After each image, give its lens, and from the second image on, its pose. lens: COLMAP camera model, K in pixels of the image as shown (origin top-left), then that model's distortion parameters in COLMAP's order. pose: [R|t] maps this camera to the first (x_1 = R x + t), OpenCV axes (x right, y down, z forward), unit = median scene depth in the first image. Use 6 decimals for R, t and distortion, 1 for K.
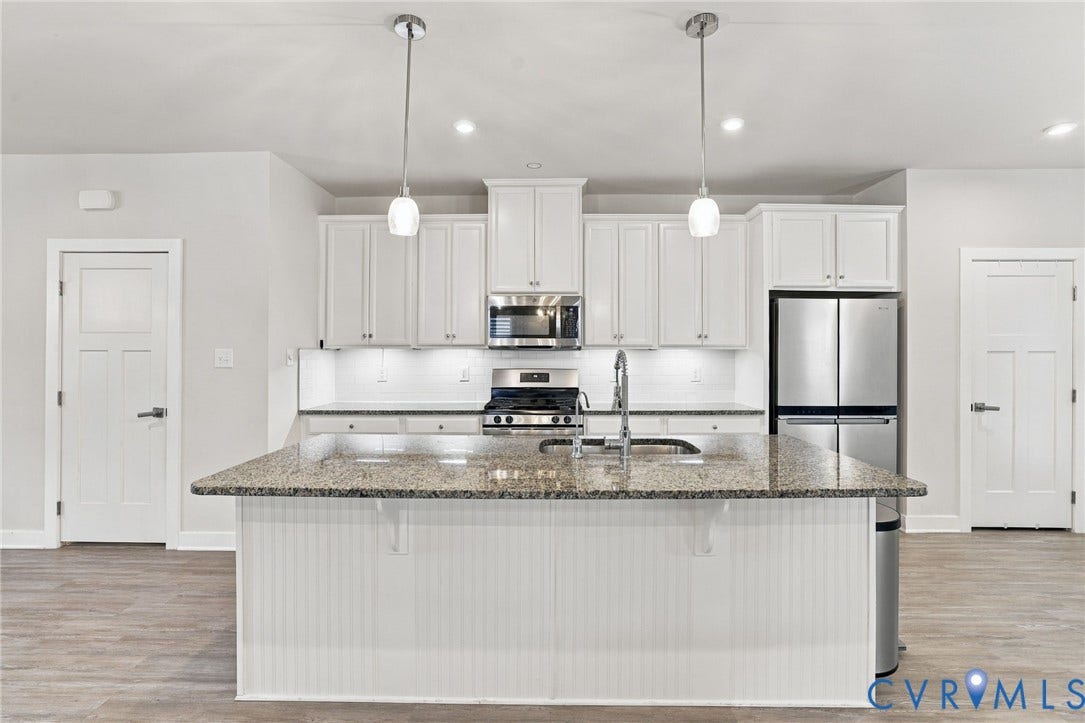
lens RADIAL K [[501.9, 0, 542.1], [0, 501.9, 353.1], [0, 0, 1]] dist [-0.032006, 0.000082]
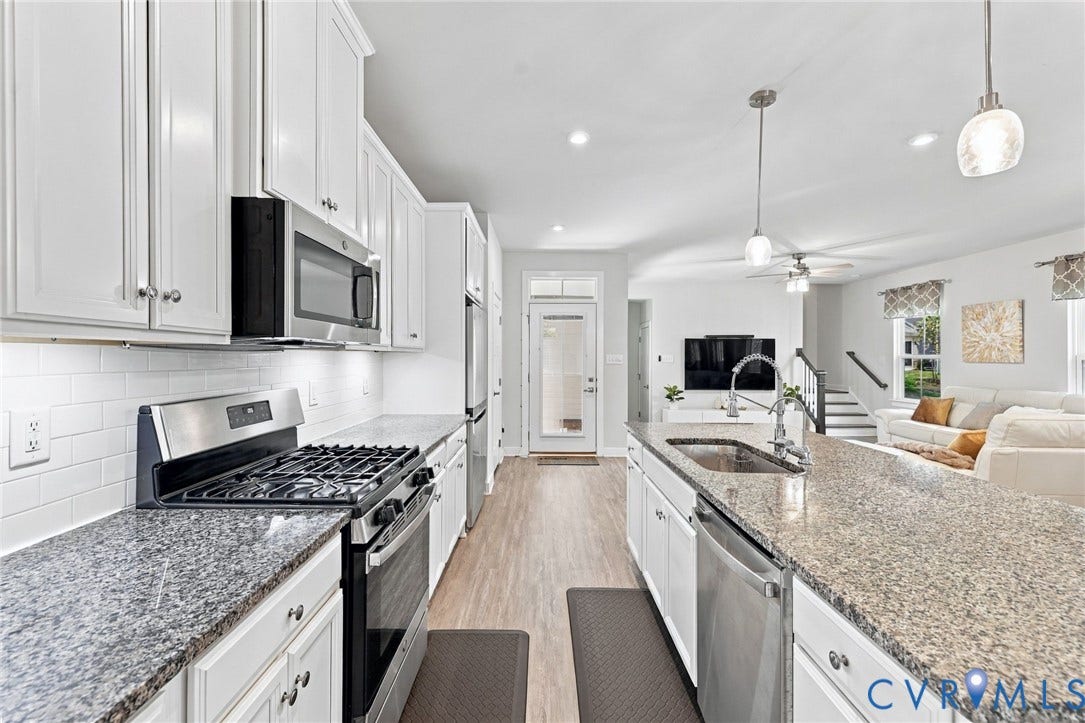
lens RADIAL K [[463.9, 0, 538.6], [0, 463.9, 354.5], [0, 0, 1]] dist [0.002670, -0.000009]
pose [[-0.009845, 0.003064, 0.999947, -0.469130], [-0.006235, 0.999976, -0.003125, -0.002238], [-0.999932, -0.006266, -0.009826, 0.861884]]
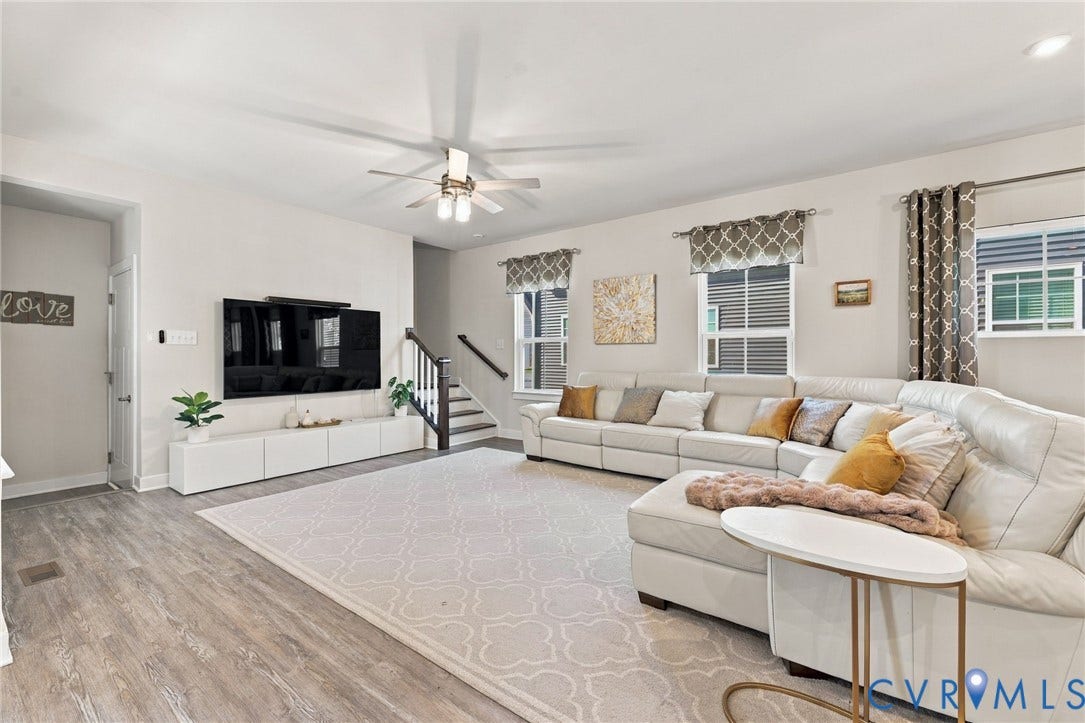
lens RADIAL K [[449.3, 0, 540.9], [0, 449.3, 354.5], [0, 0, 1]] dist [0.001931, -0.000381]
pose [[-0.810381, -0.001031, 0.585902, 0.482388], [-0.002790, 0.999994, -0.002099, 0.047177], [-0.585897, -0.003336, -0.810379, 0.573816]]
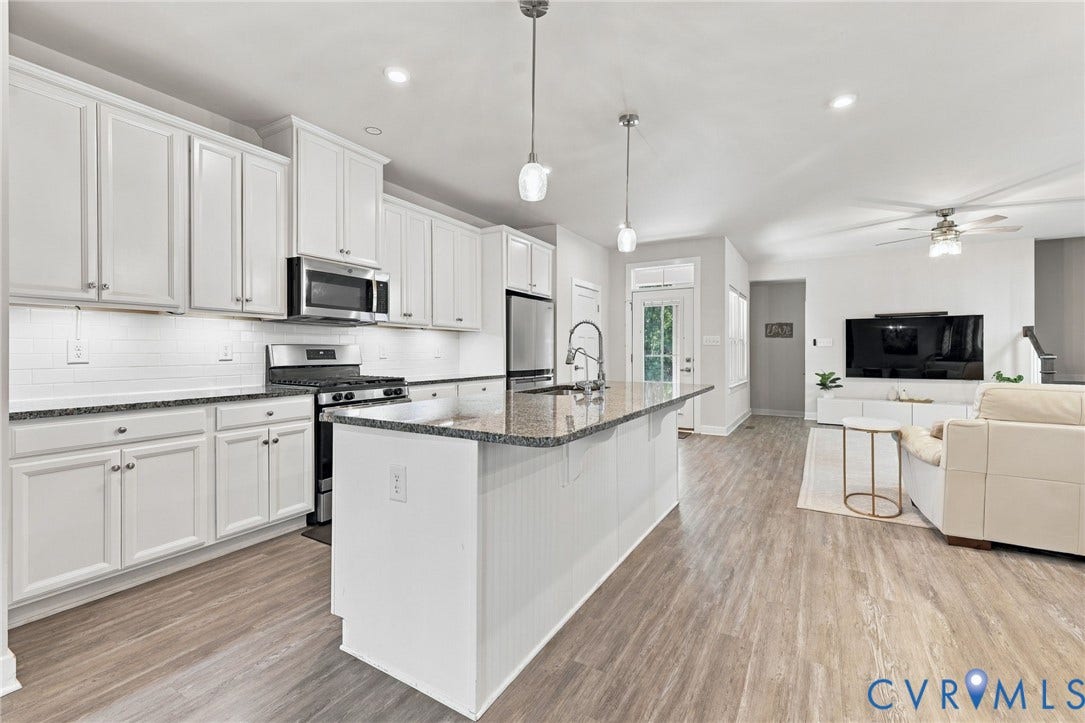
lens RADIAL K [[467.5, 0, 540.8], [0, 467.5, 349.9], [0, 0, 1]] dist [0.007794, -0.000001]
pose [[0.501444, 0.003052, 0.865185, -0.625830], [-0.001680, 0.999995, -0.002554, 0.048320], [-0.865188, -0.000172, 0.501447, 0.259824]]
